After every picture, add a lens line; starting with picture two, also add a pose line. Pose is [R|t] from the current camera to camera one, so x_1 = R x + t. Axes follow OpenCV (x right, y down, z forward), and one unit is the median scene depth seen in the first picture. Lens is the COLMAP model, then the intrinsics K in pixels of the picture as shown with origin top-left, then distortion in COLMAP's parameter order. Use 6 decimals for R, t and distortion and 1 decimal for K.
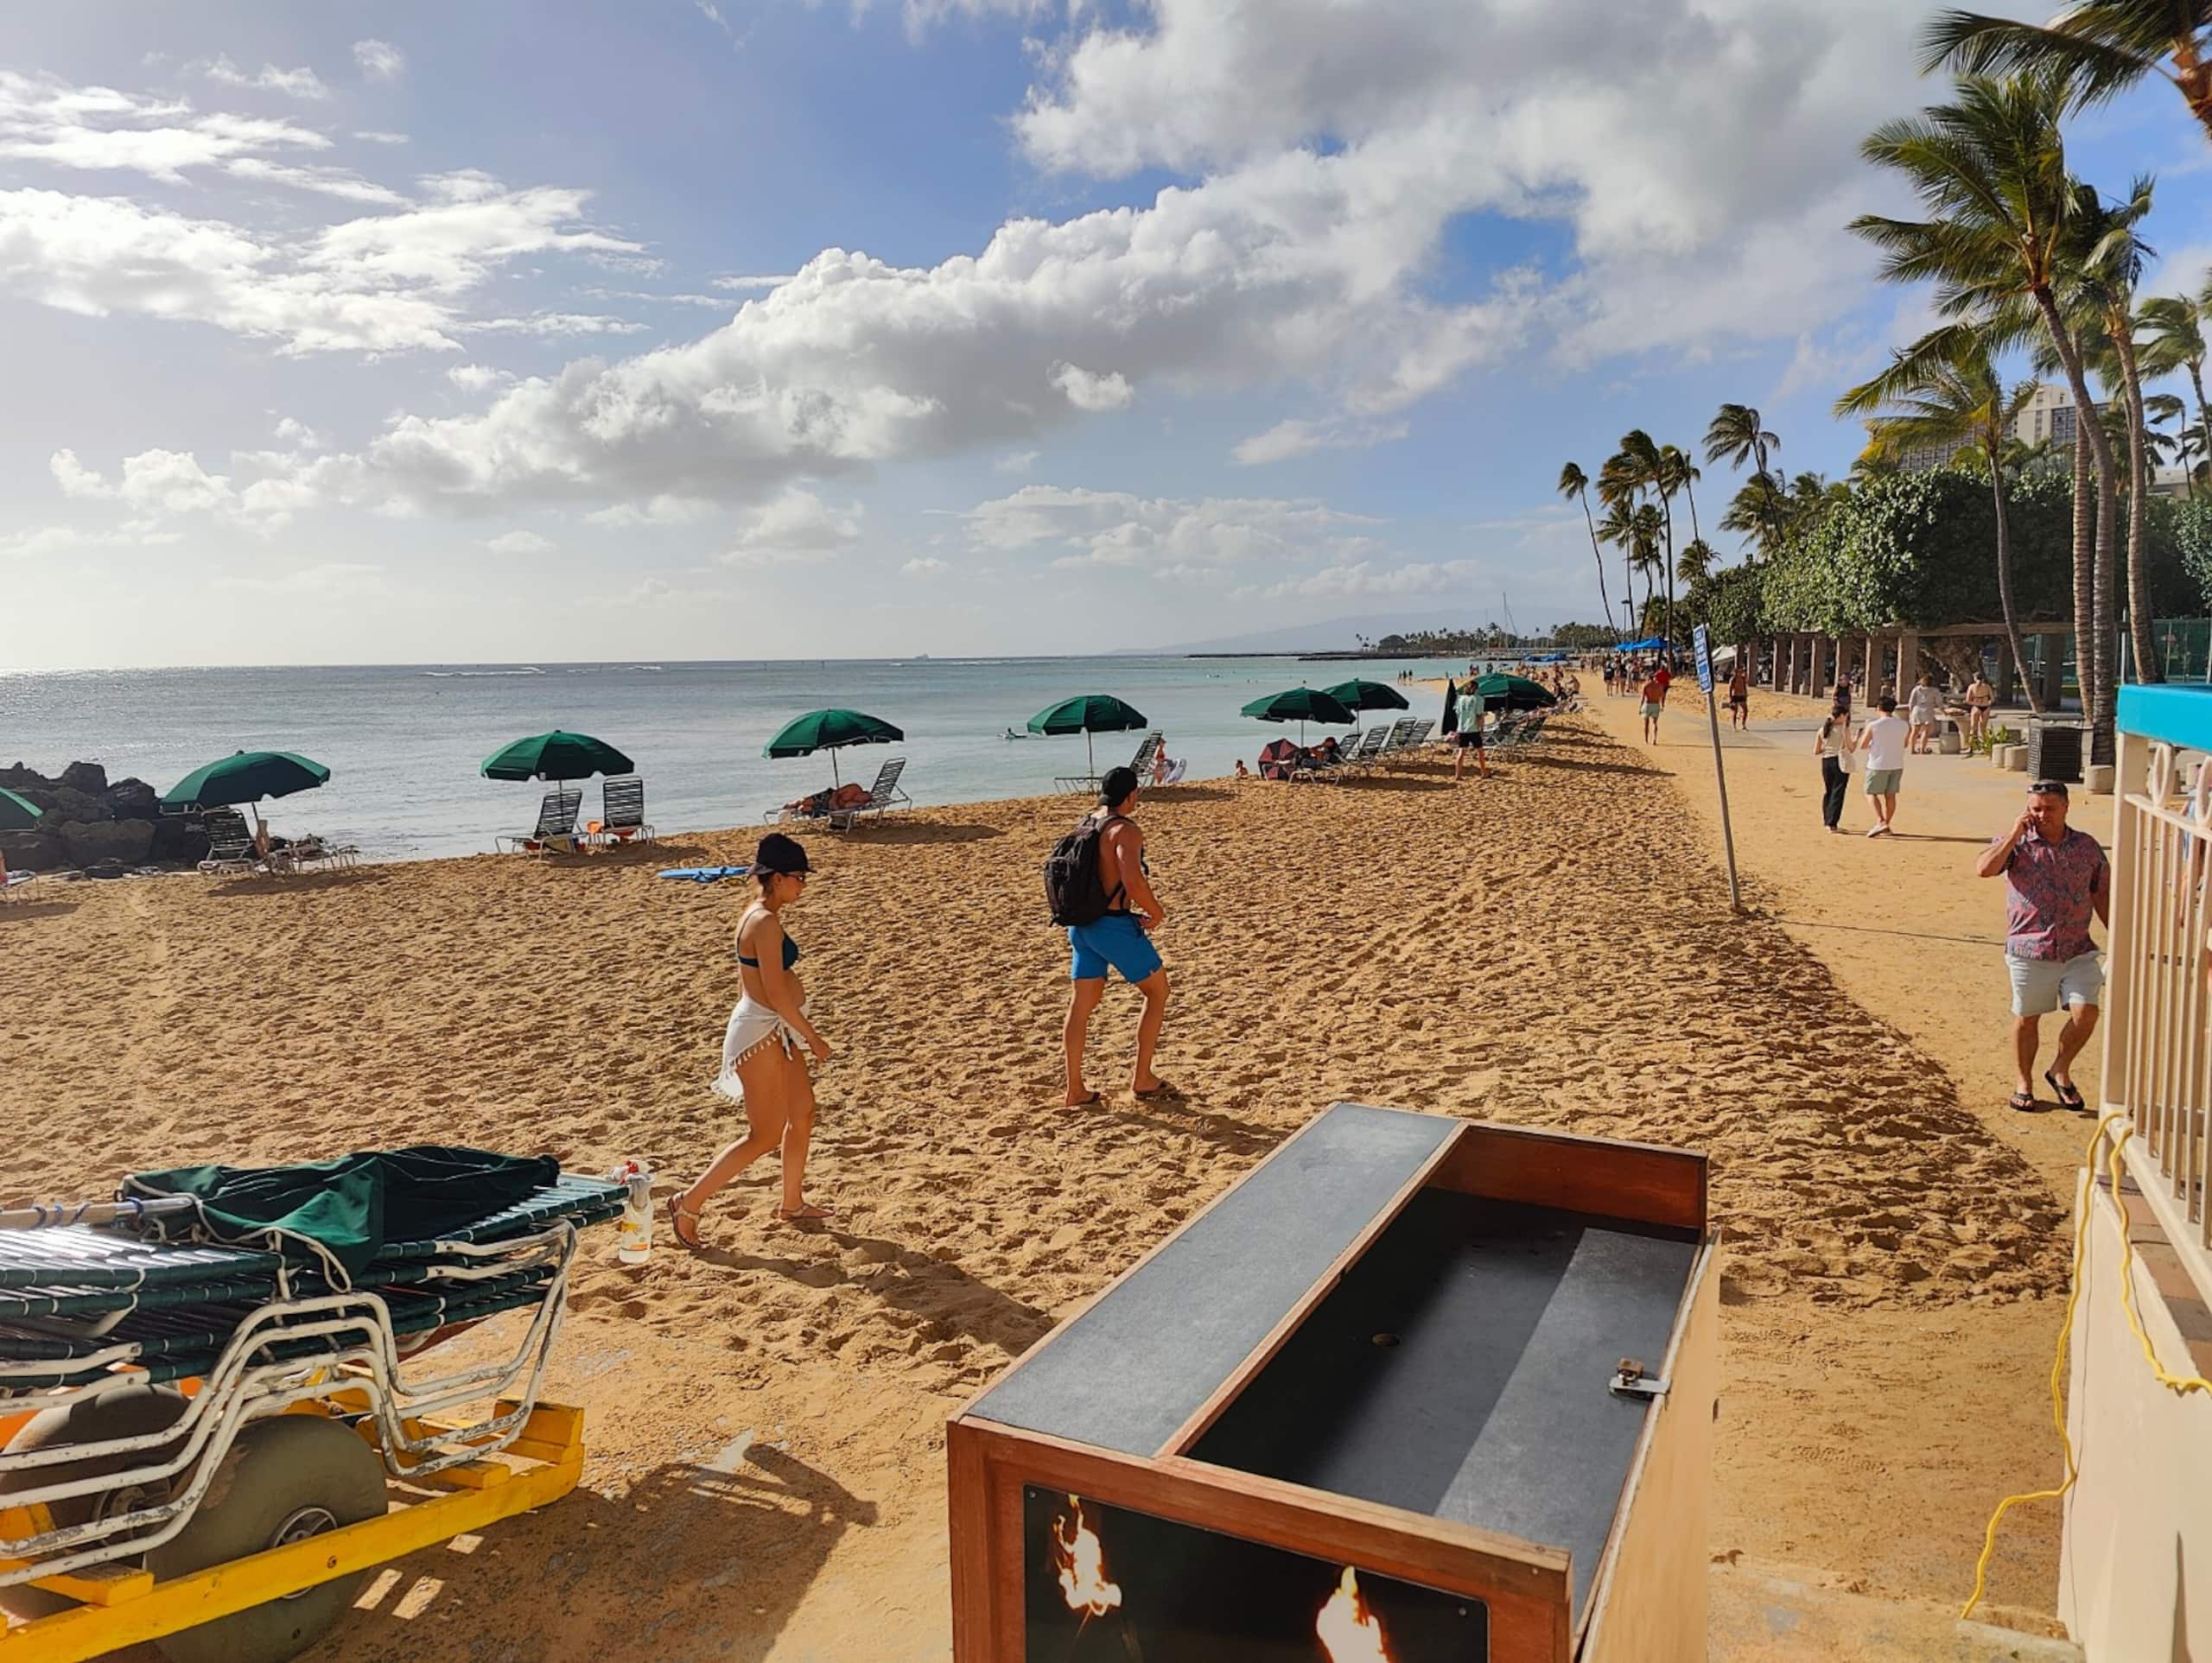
lens RADIAL K [[1761.3, 0, 1105.4], [0, 1761.3, 851.1], [0, 0, 1]] dist [0.063099, -0.018439]
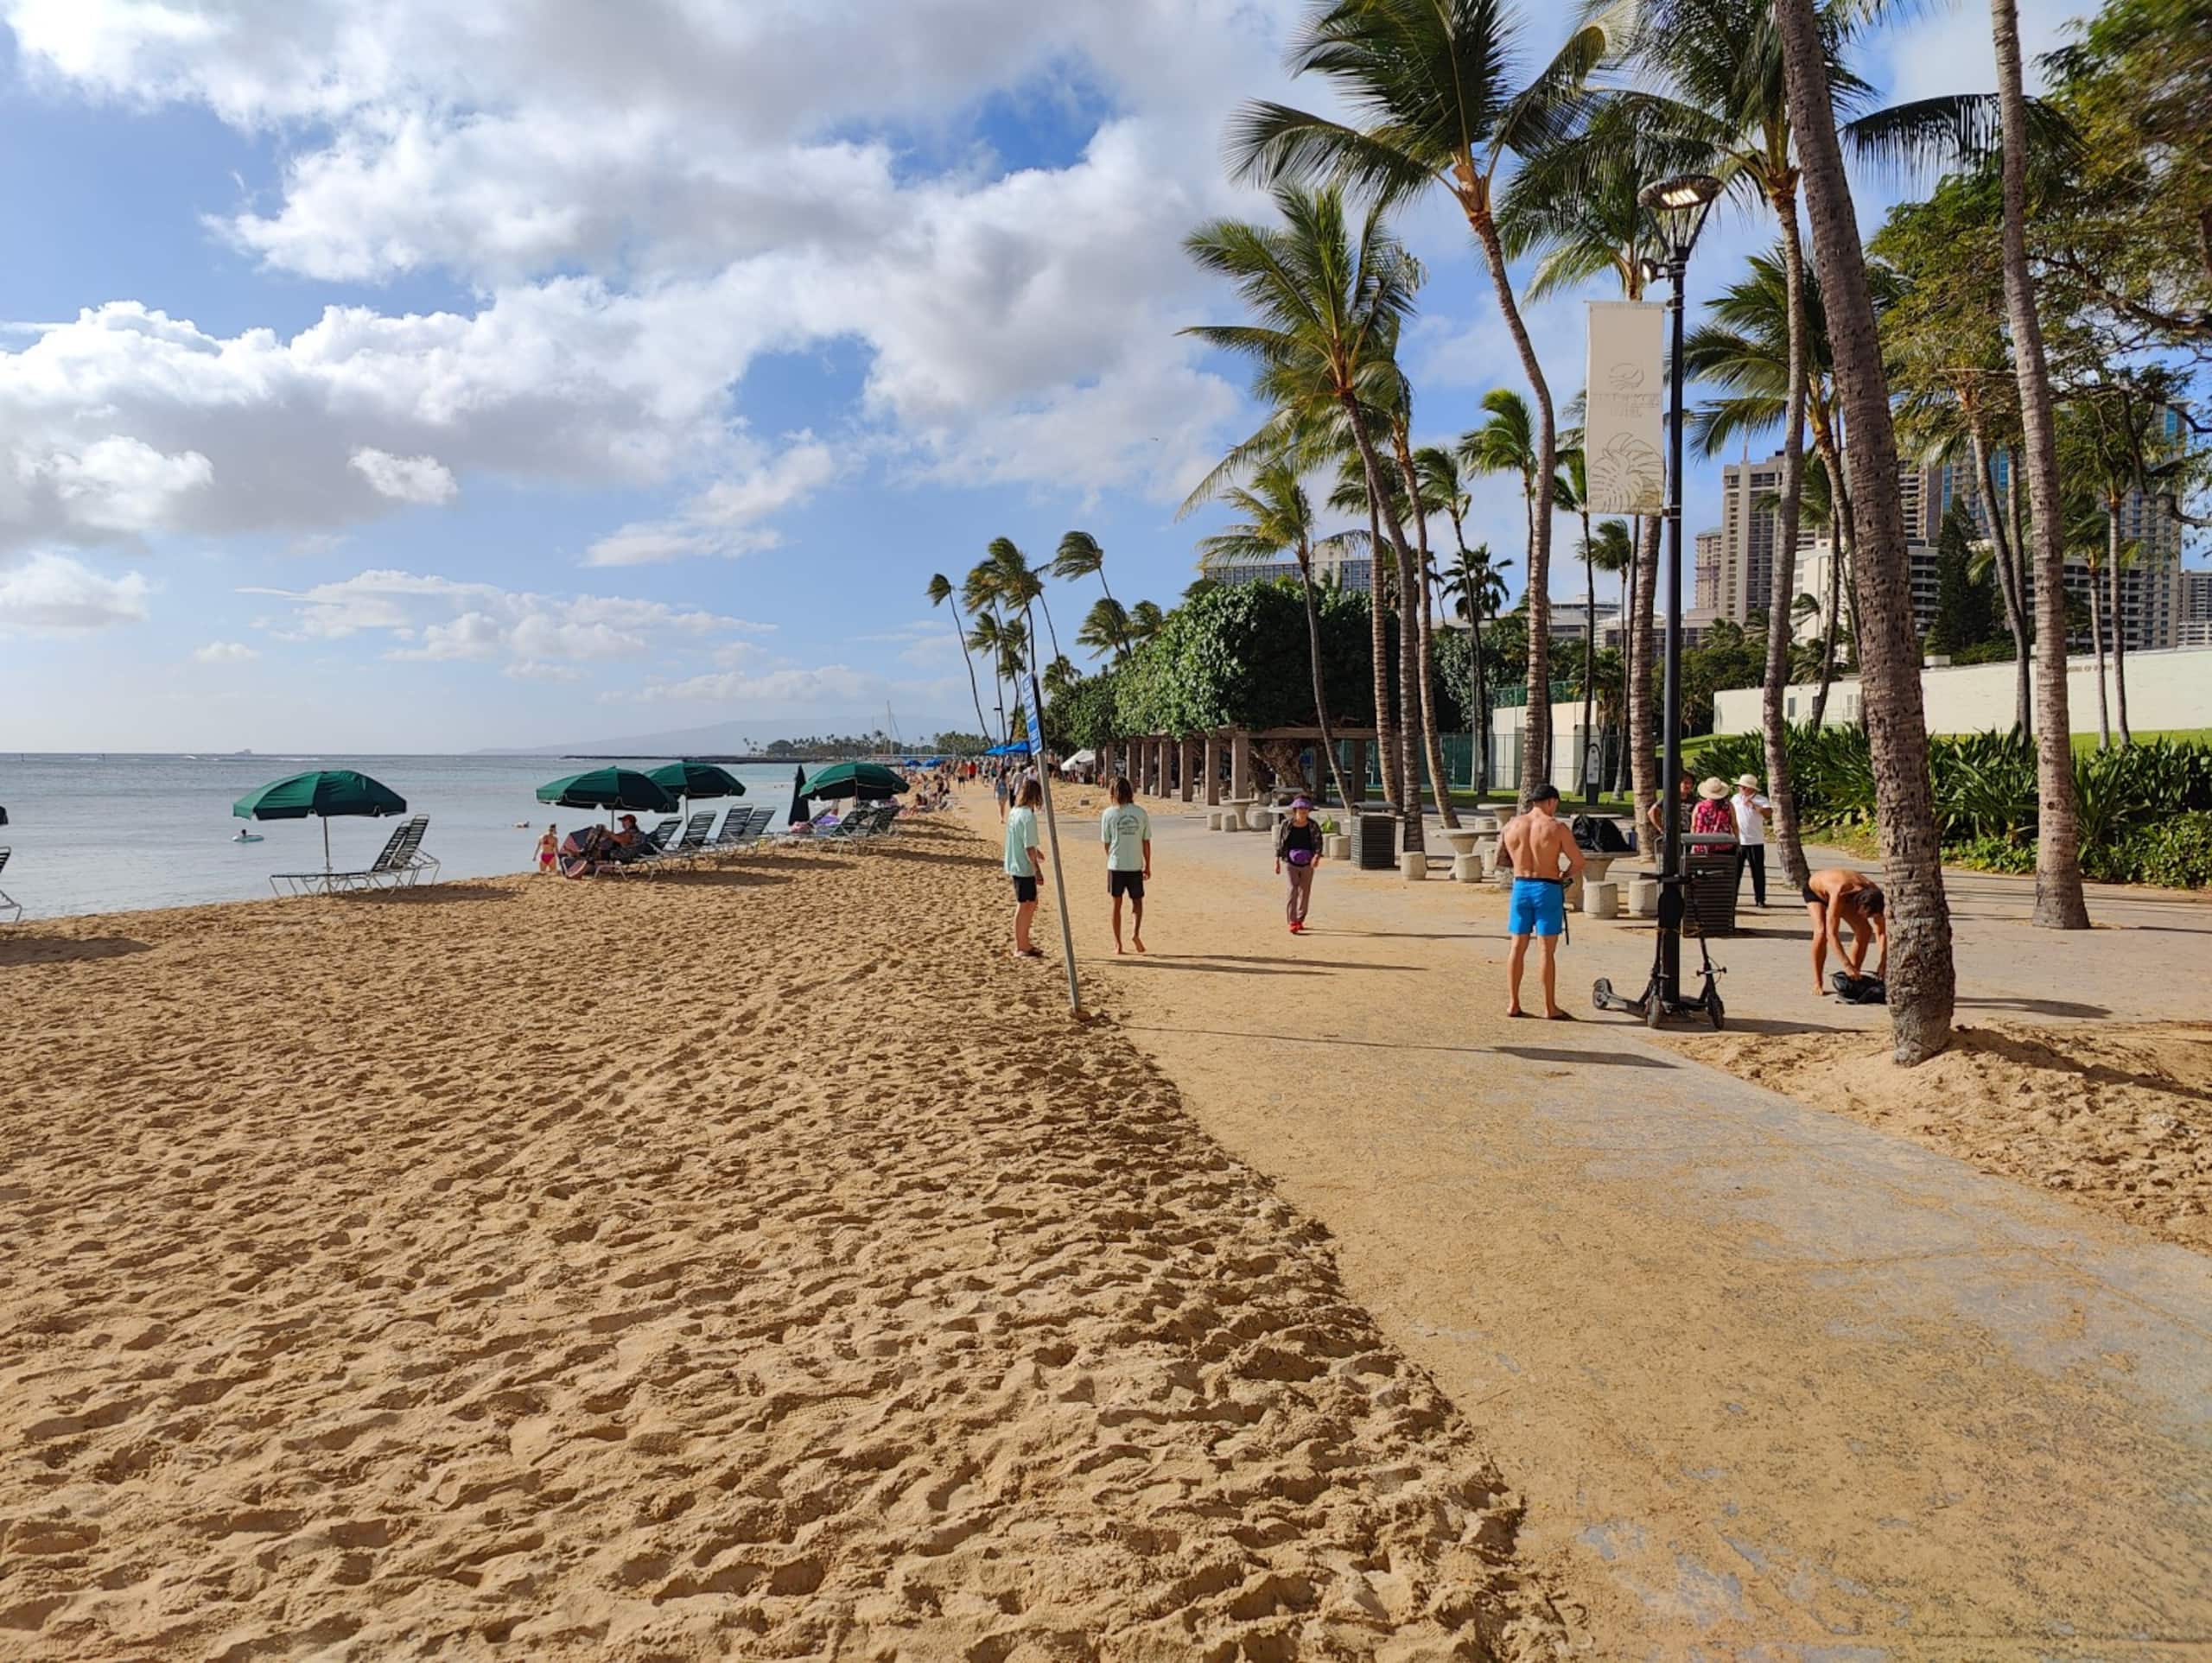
lens RADIAL K [[1761.3, 0, 1102.6], [0, 1761.3, 831.3], [0, 0, 1]] dist [0.063099, -0.018439]
pose [[0.941679, -0.004881, 0.336477, 0.101347], [0.028012, 0.997562, -0.063923, 0.000067], [-0.335344, 0.069620, 0.939520, 0.240849]]
